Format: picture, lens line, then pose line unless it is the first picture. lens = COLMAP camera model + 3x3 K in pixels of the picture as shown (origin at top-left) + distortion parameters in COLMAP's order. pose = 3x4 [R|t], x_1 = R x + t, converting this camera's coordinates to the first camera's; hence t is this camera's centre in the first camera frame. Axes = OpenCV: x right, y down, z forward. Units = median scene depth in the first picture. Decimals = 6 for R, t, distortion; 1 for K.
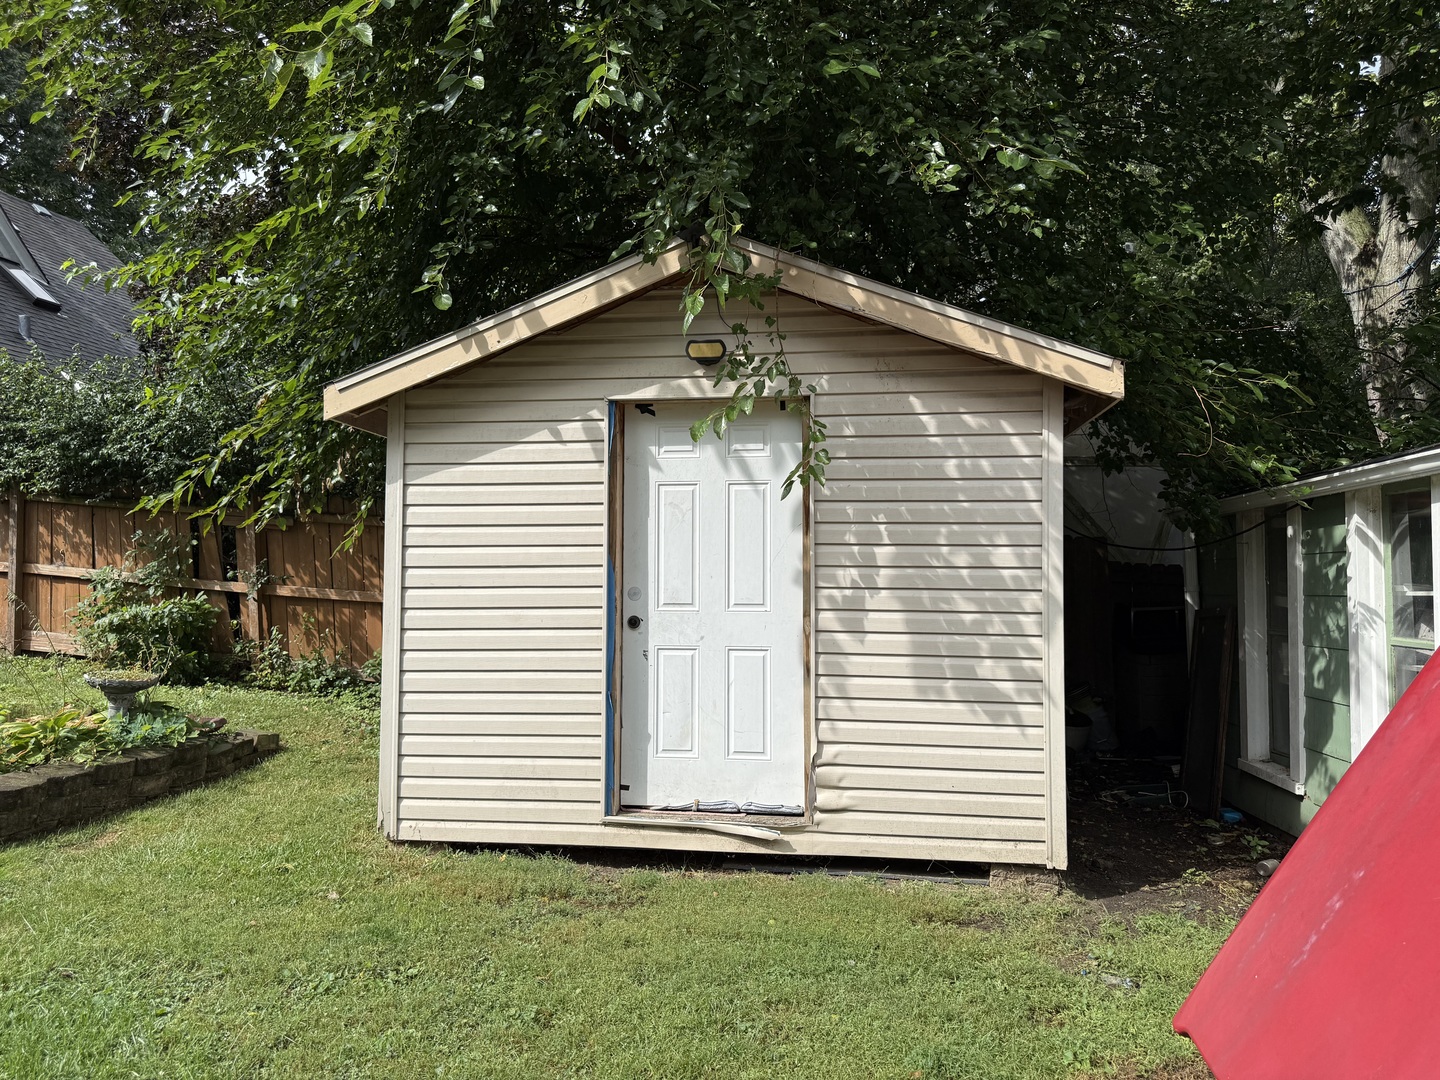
lens RADIAL K [[1006.3, 0, 719.5], [0, 1006.3, 546.3], [0, 0, 1]] dist [-0.007236, -0.002409]
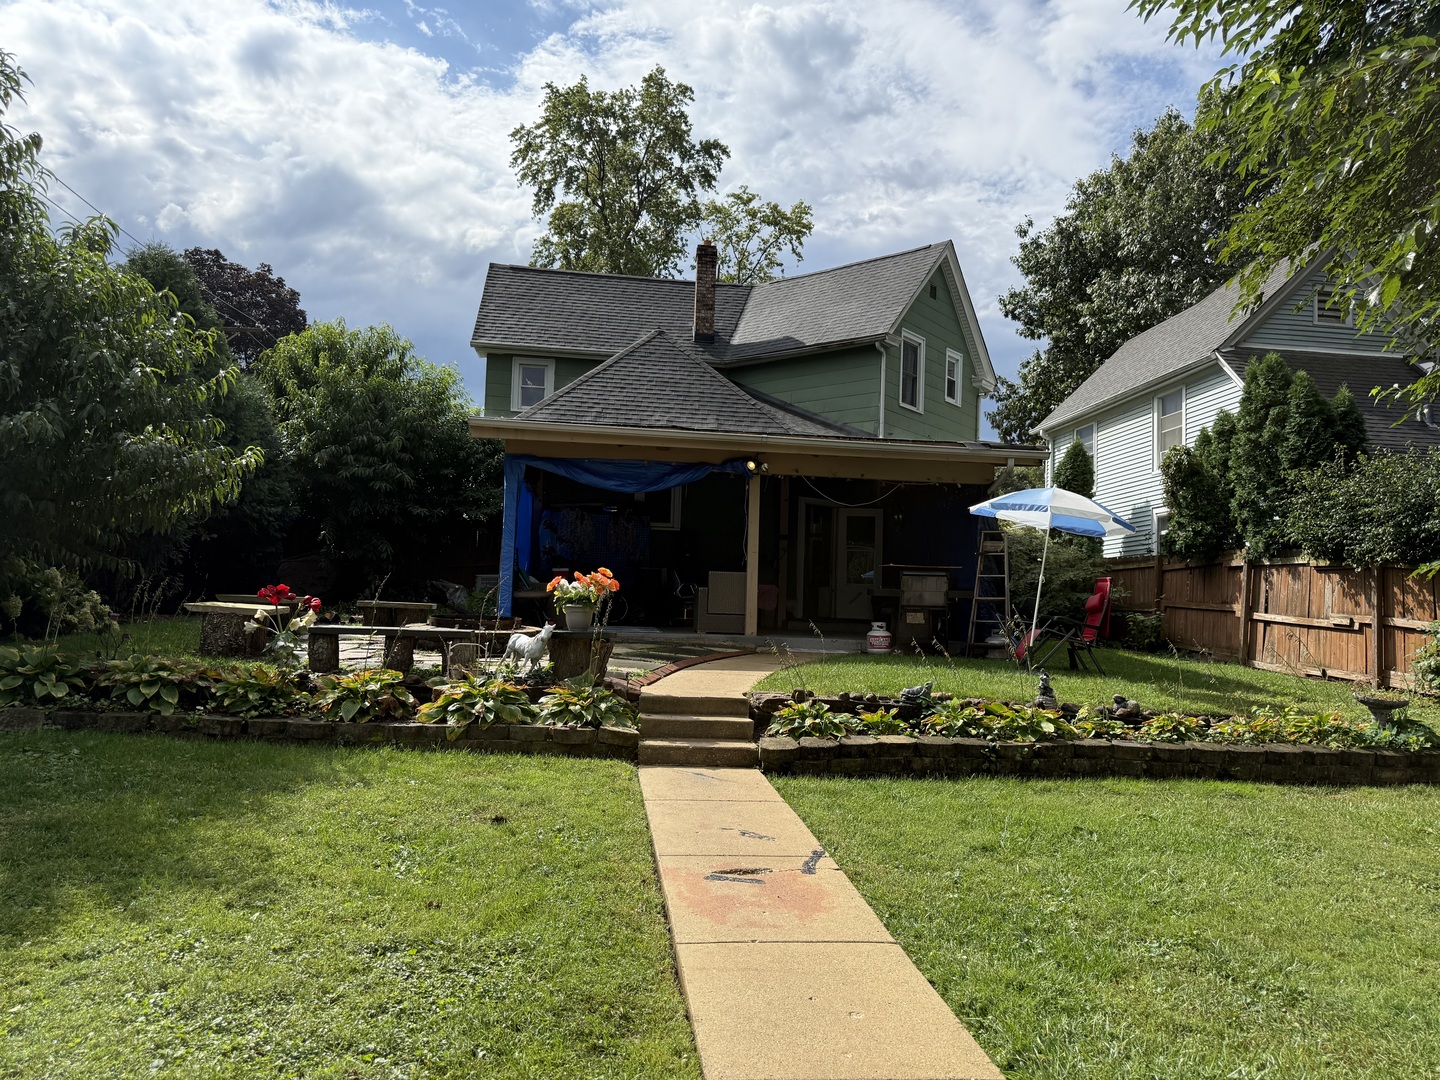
lens RADIAL K [[1006.3, 0, 720.6], [0, 1006.3, 542.3], [0, 0, 1]] dist [-0.007236, -0.002409]
pose [[0.268811, -0.056049, -0.961561, 0.328519], [-0.004980, 0.998211, -0.059578, 0.002959], [0.963180, 0.020804, 0.268051, -0.162809]]
